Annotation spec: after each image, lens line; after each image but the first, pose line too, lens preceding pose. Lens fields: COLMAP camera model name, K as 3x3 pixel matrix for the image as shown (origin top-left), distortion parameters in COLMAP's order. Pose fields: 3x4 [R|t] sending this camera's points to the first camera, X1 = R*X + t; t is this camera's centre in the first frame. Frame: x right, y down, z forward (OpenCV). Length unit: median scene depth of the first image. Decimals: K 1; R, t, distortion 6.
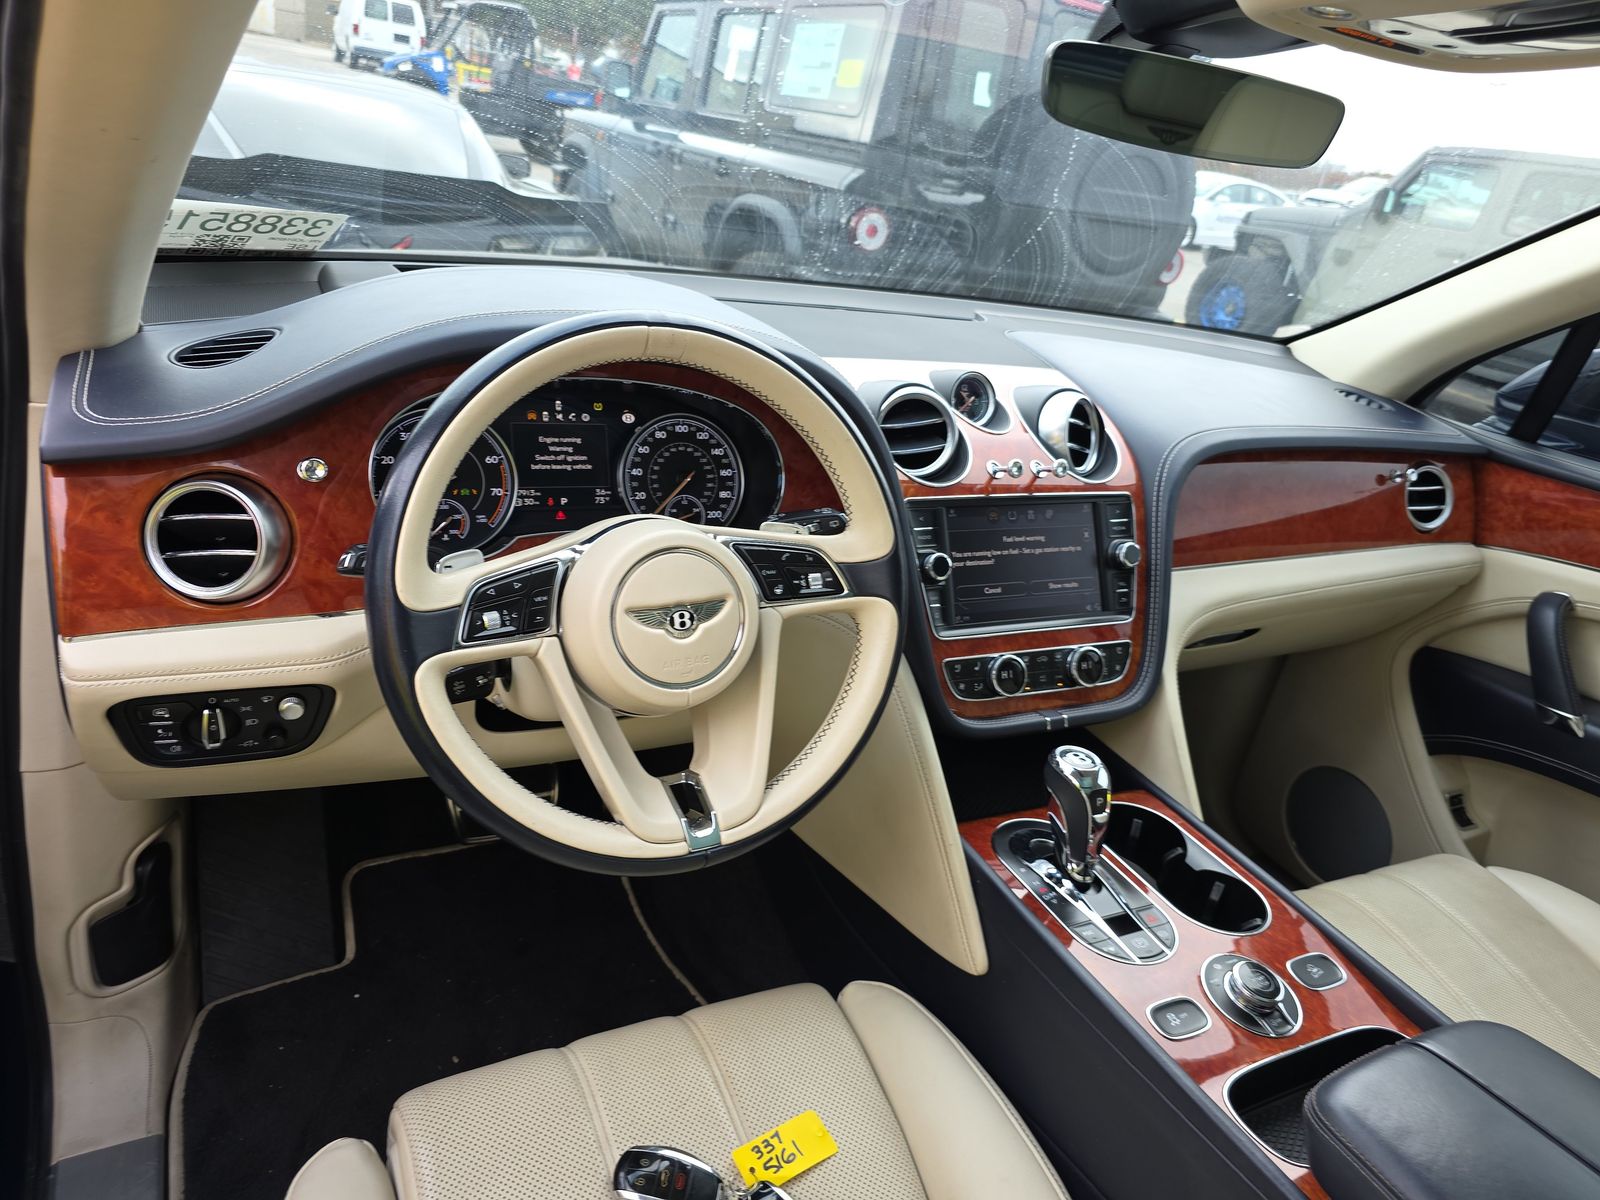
lens RADIAL K [[1085.7, 0, 823.0], [0, 1085.7, 617.1], [0, 0, 1]] dist [0.040493, -0.063070]
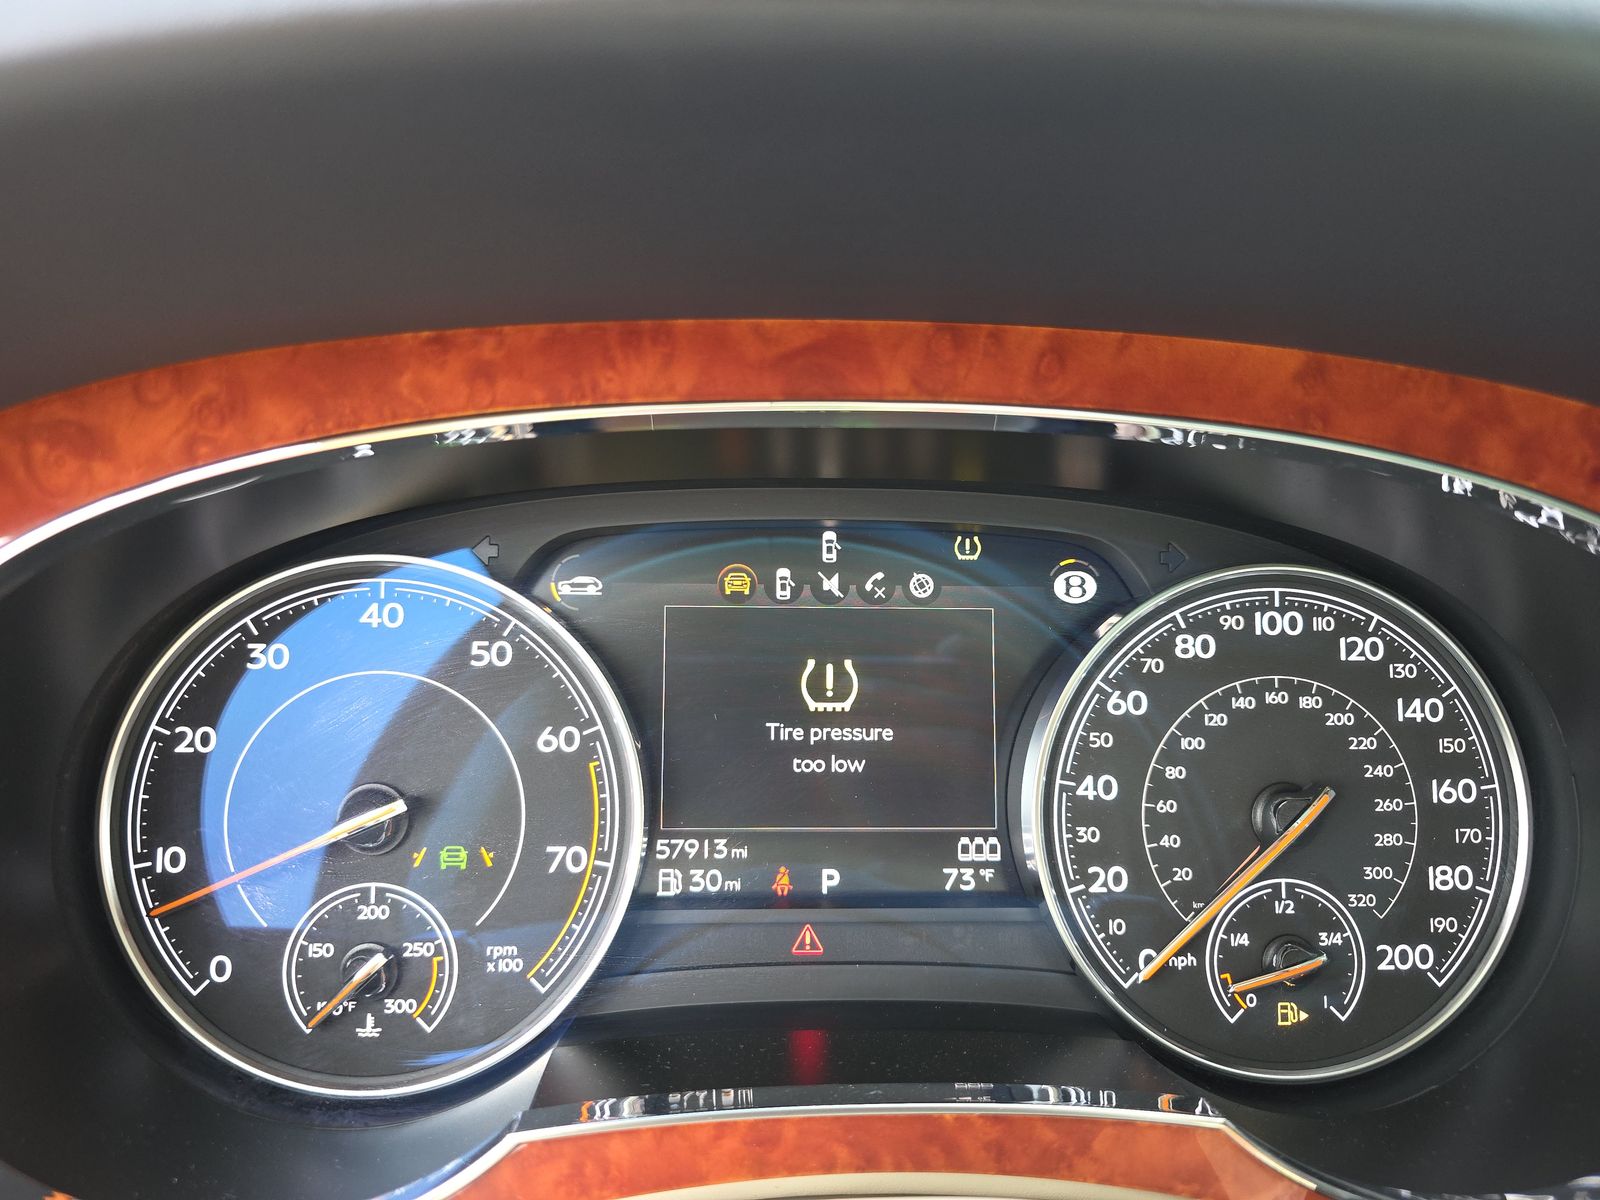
lens RADIAL K [[1126.5, 0, 803.9], [0, 1126.5, 621.4], [0, 0, 1]] dist [-0.000946, -0.005777]
pose [[0.907918, 0.003500, -0.419134, -0.121044], [-0.068484, 0.987766, -0.140101, -0.129119], [0.413516, 0.155904, 0.897050, 0.715917]]
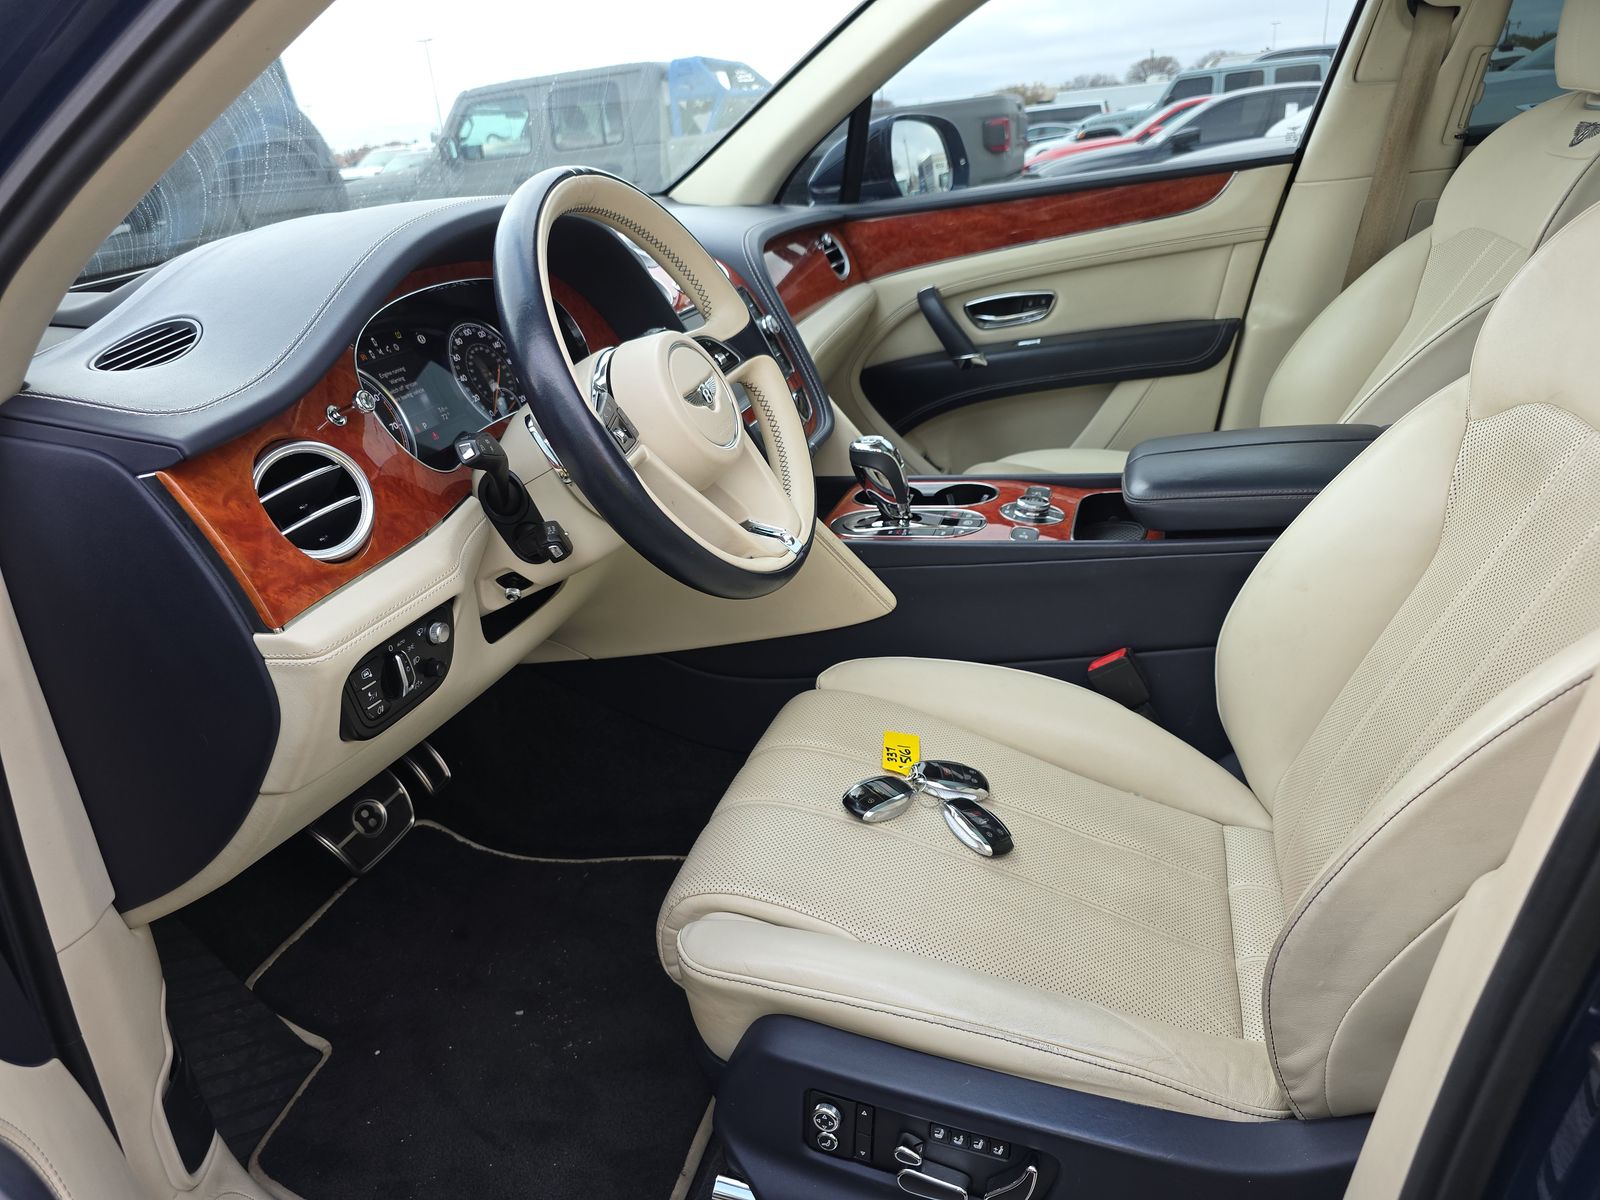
lens RADIAL K [[1062.3, 0, 801.2], [0, 1062.3, 681.7], [0, 0, 1]] dist [0.002041, -0.028622]
pose [[0.668027, -0.507641, 0.544096, -0.669935], [0.470772, 0.854563, 0.219305, 0.051066], [-0.576293, 0.109643, 0.809855, -0.017414]]
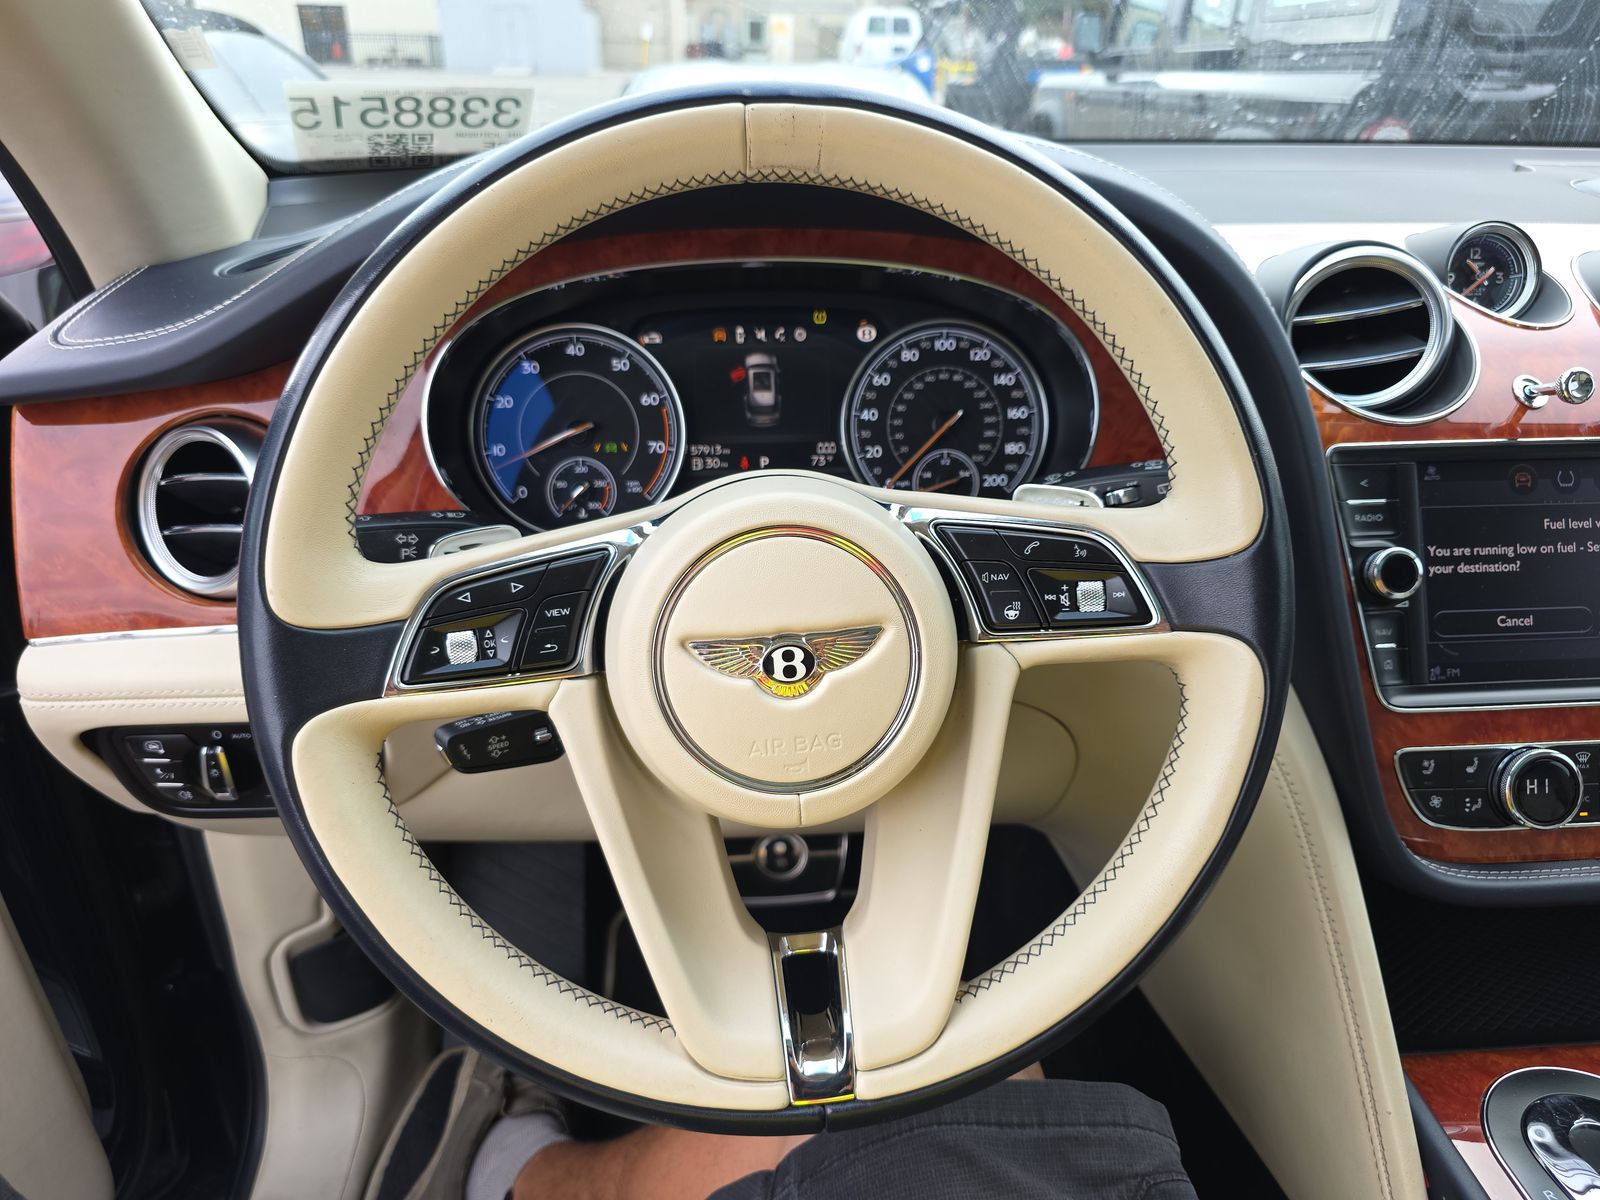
lens RADIAL K [[1085.7, 0, 823.0], [0, 1085.7, 617.1], [0, 0, 1]] dist [0.040493, -0.063070]
pose [[0.906488, 0.042604, -0.420077, 0.078909], [-0.041224, 0.999073, 0.012368, -0.020343], [0.420215, 0.006106, 0.907404, 0.401698]]
